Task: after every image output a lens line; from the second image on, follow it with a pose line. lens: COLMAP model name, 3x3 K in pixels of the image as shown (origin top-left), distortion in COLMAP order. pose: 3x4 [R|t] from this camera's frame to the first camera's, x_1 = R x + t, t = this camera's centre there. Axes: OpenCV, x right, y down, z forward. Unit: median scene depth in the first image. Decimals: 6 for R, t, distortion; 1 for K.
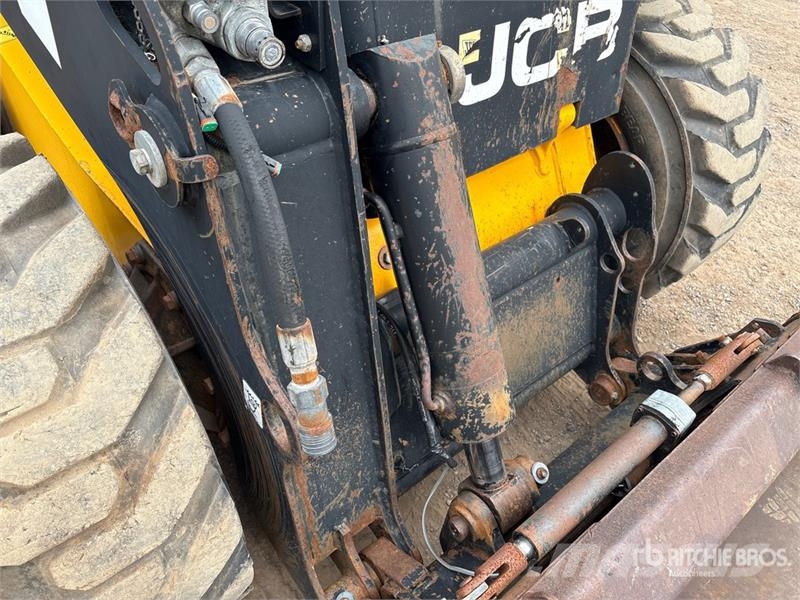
lens RADIAL K [[599.6, 0, 400.0], [0, 599.6, 300.0], [0, 0, 1]] dist [0.046664, -0.059409]
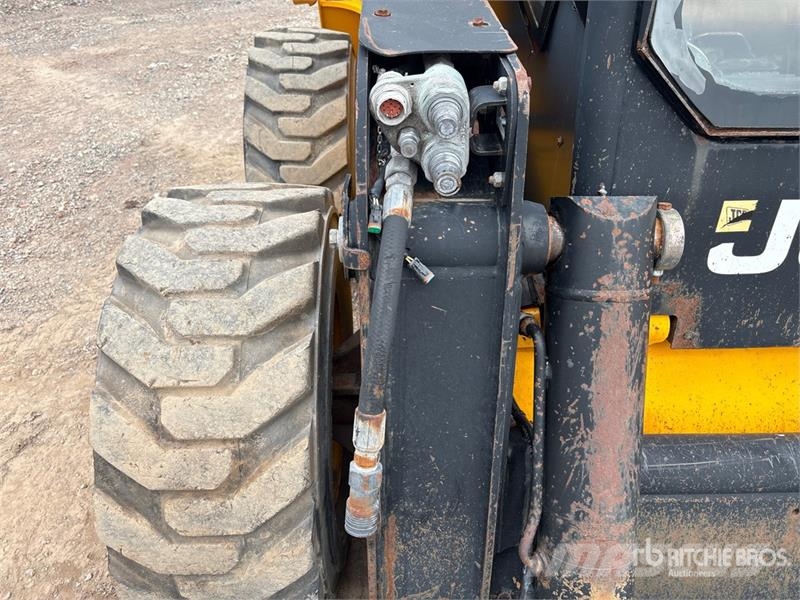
lens RADIAL K [[599.6, 0, 400.0], [0, 599.6, 300.0], [0, 0, 1]] dist [0.046664, -0.059409]
pose [[0.778628, 0.331647, -0.532680, 0.318851], [-0.393634, 0.919262, -0.003047, -0.137503], [0.488662, 0.212054, 0.846311, 0.036242]]
